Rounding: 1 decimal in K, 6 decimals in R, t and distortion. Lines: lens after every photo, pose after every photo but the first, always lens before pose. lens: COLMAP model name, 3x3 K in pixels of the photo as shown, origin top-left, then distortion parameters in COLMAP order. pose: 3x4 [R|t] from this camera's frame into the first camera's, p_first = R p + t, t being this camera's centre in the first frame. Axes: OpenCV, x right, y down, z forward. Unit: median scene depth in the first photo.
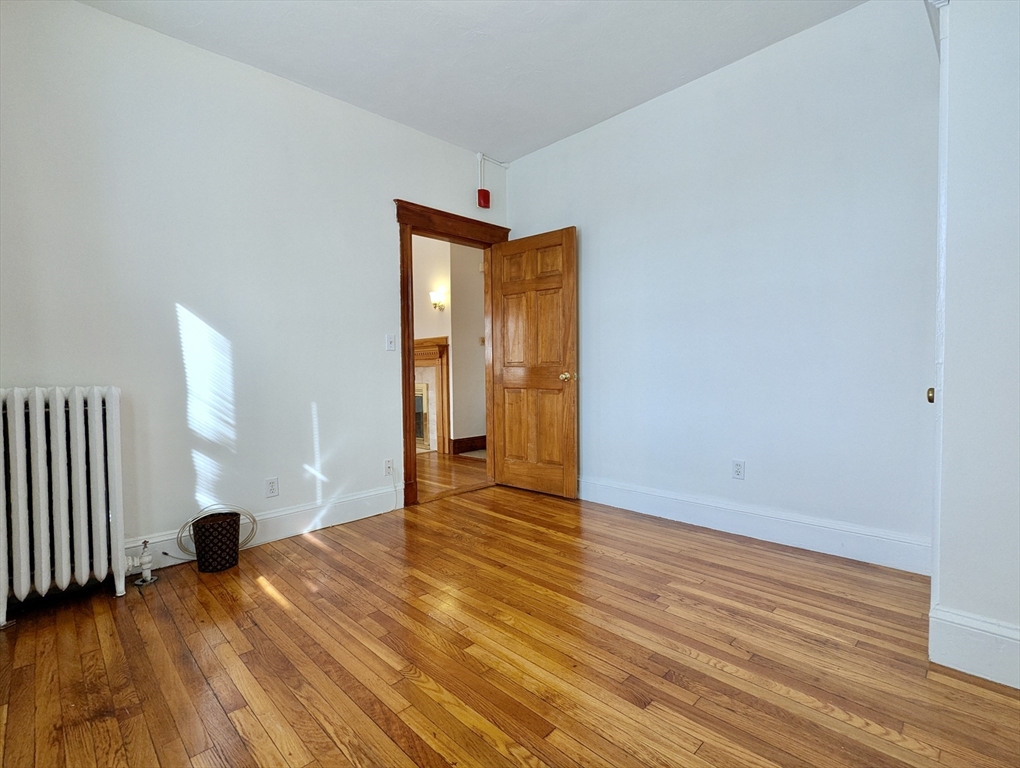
lens RADIAL K [[481.8, 0, 512.4], [0, 481.8, 388.0], [0, 0, 1]] dist [0.001505, -0.000250]
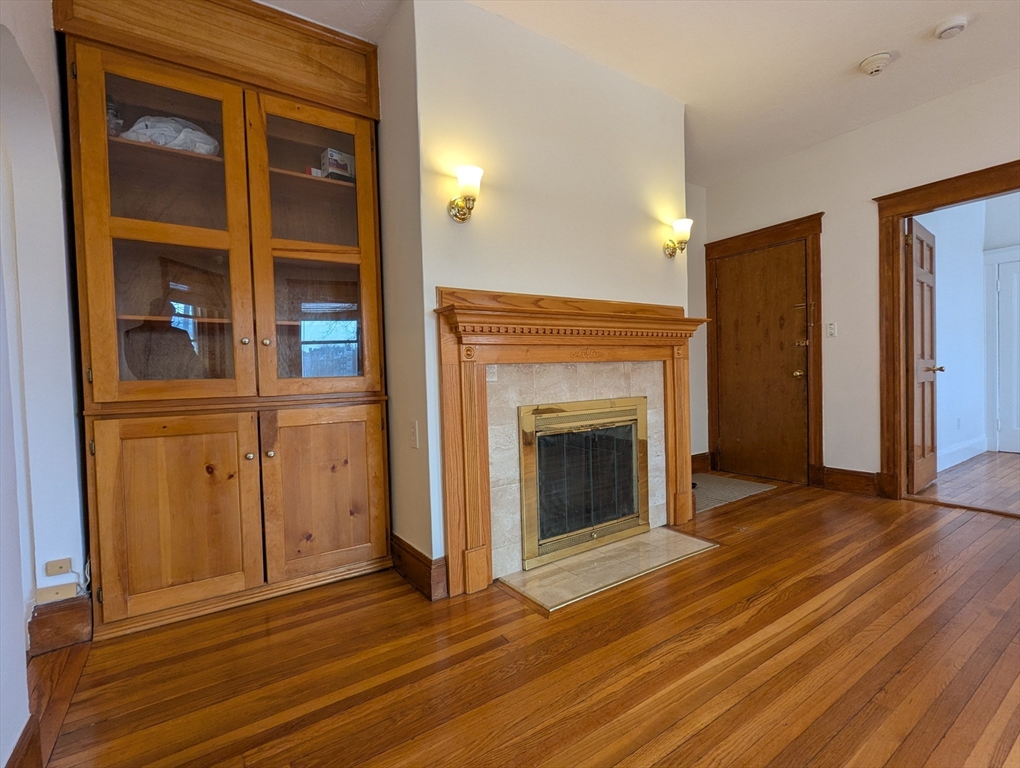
lens RADIAL K [[483.6, 0, 512.3], [0, 483.6, 388.0], [0, 0, 1]] dist [-0.001191, 0.002717]
pose [[0.175351, -0.015421, 0.984385, -1.434527], [0.065191, 0.997865, 0.004020, -0.060579], [-0.982345, 0.063469, 0.175981, 2.207295]]
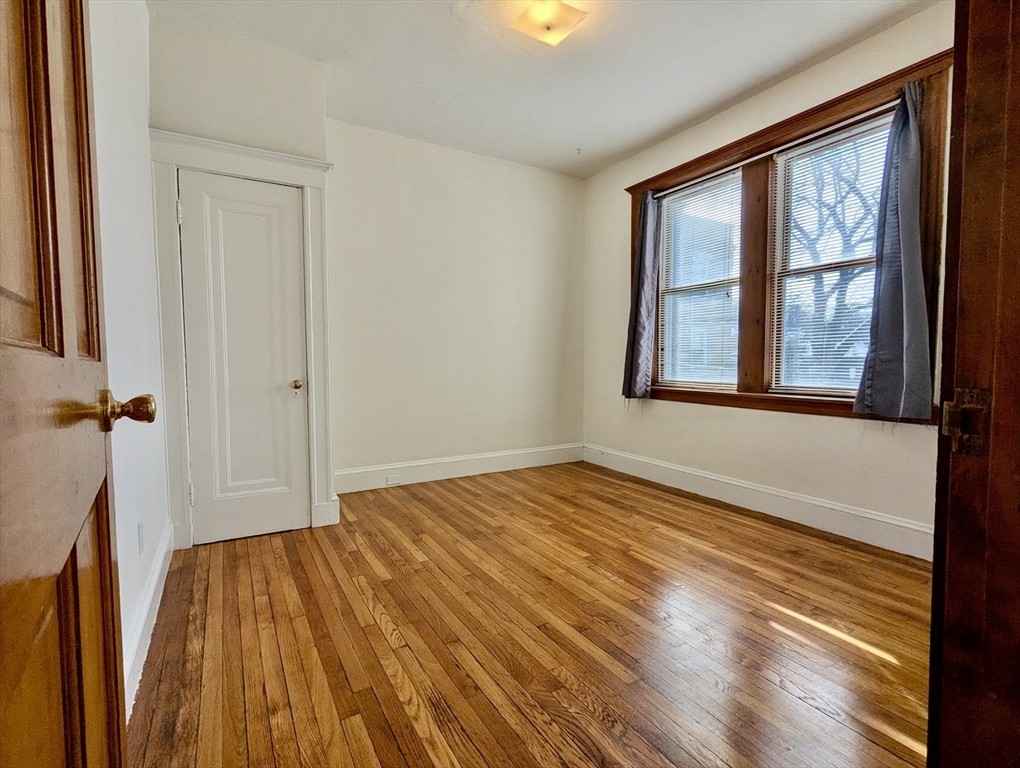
lens RADIAL K [[483.6, 0, 512.3], [0, 483.6, 388.0], [0, 0, 1]] dist [-0.001191, 0.002717]
pose [[-0.970762, 0.007946, 0.239912, -0.135744], [0.029703, 0.995747, 0.087210, -0.058208], [-0.238199, 0.091787, -0.966869, 1.460395]]
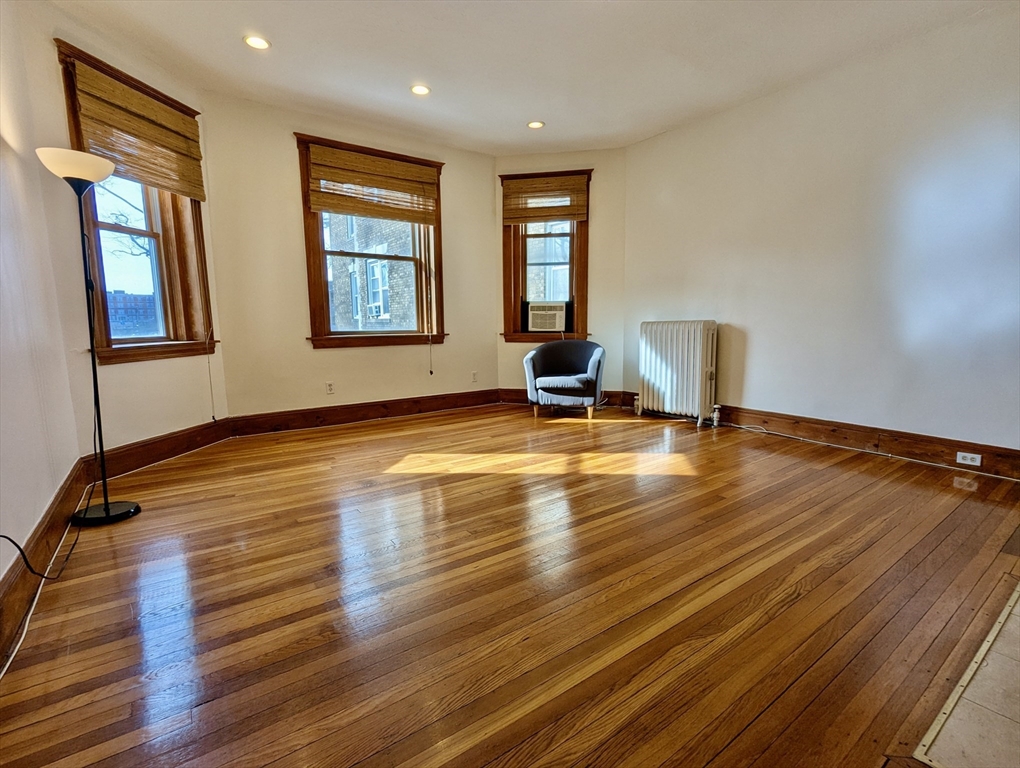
lens RADIAL K [[481.8, 0, 512.4], [0, 481.8, 388.0], [0, 0, 1]] dist [0.001505, -0.000250]
pose [[-0.146234, 0.156978, -0.976716, -0.066479], [-0.028301, 0.986261, 0.162750, -0.055937], [0.988845, 0.051442, -0.139782, 1.726447]]
